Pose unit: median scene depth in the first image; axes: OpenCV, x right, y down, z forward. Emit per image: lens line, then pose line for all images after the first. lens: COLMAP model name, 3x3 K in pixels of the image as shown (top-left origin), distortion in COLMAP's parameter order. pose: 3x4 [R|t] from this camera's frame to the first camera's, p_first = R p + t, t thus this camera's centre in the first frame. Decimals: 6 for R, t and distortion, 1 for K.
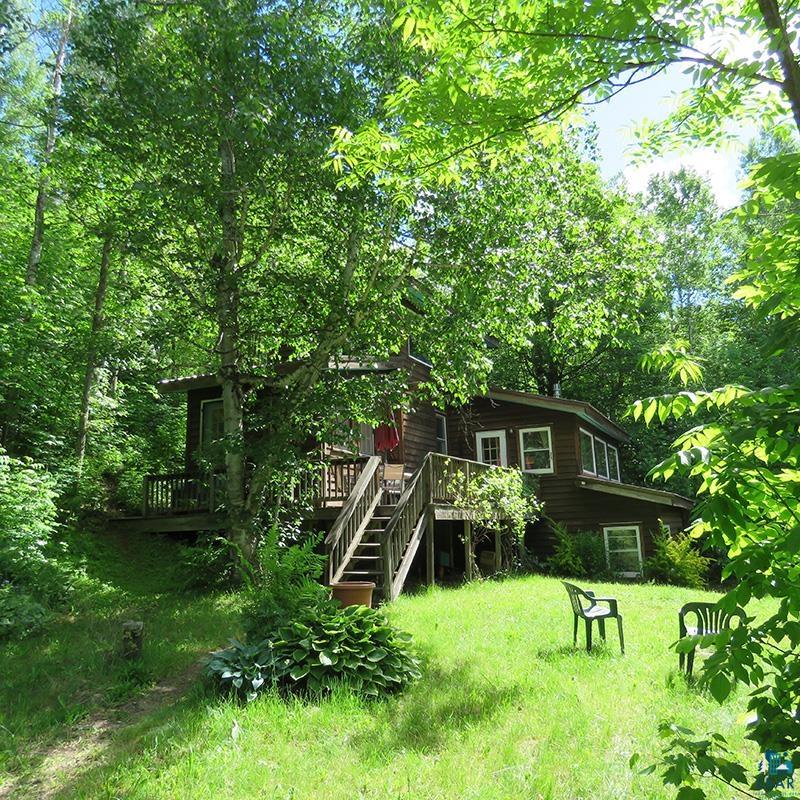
lens RADIAL K [[704.9, 0, 400.0], [0, 704.9, 400.0], [0, 0, 1]] dist [-0.007152, -0.003047]
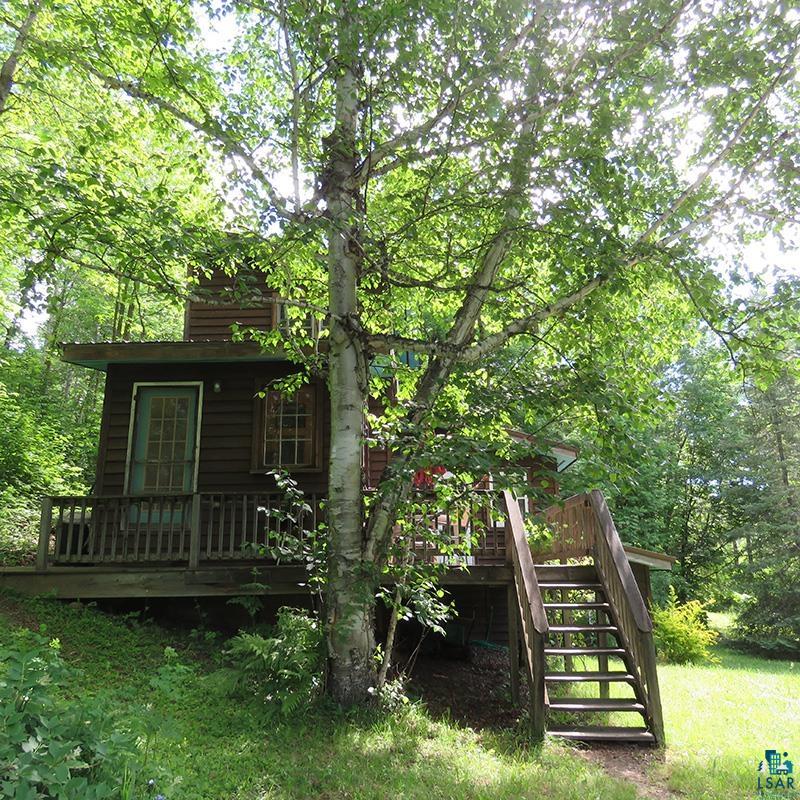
lens RADIAL K [[704.9, 0, 400.0], [0, 704.9, 400.0], [0, 0, 1]] dist [-0.007152, -0.003047]
pose [[0.907800, 0.127692, 0.399493, -0.308505], [-0.097301, 0.990658, -0.095545, 0.051657], [-0.407961, 0.047864, 0.911744, 0.327717]]
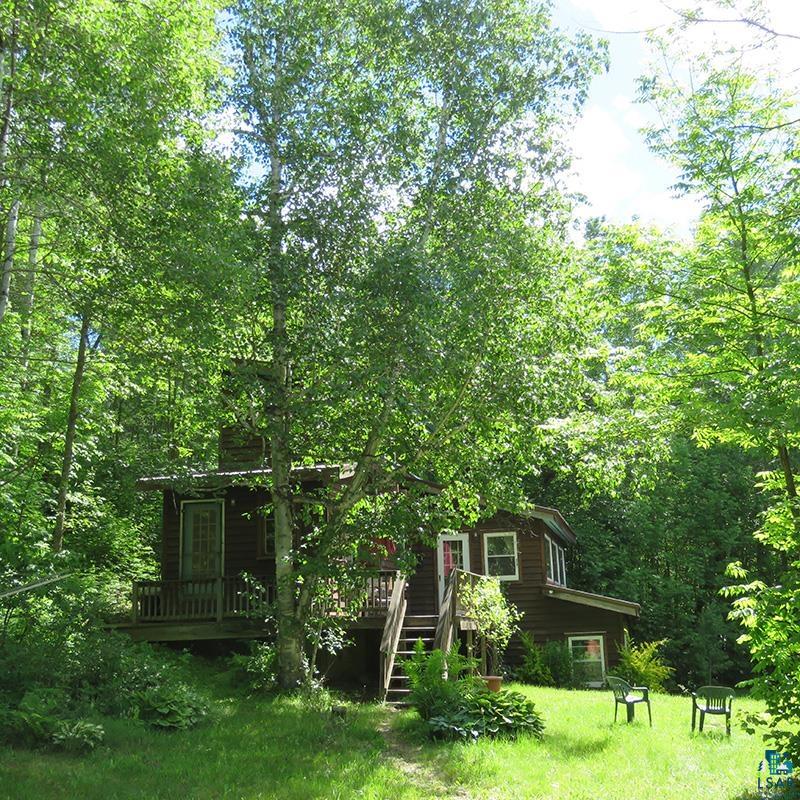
lens RADIAL K [[1078.9, 0, 400.0], [0, 1078.9, 400.0], [0, 0, 1]] dist [0.108821, -0.480482]
pose [[0.973568, 0.051067, 0.222613, -0.319363], [-0.043595, 0.998313, -0.038355, -0.089545], [-0.224196, 0.027636, 0.974152, -0.477886]]
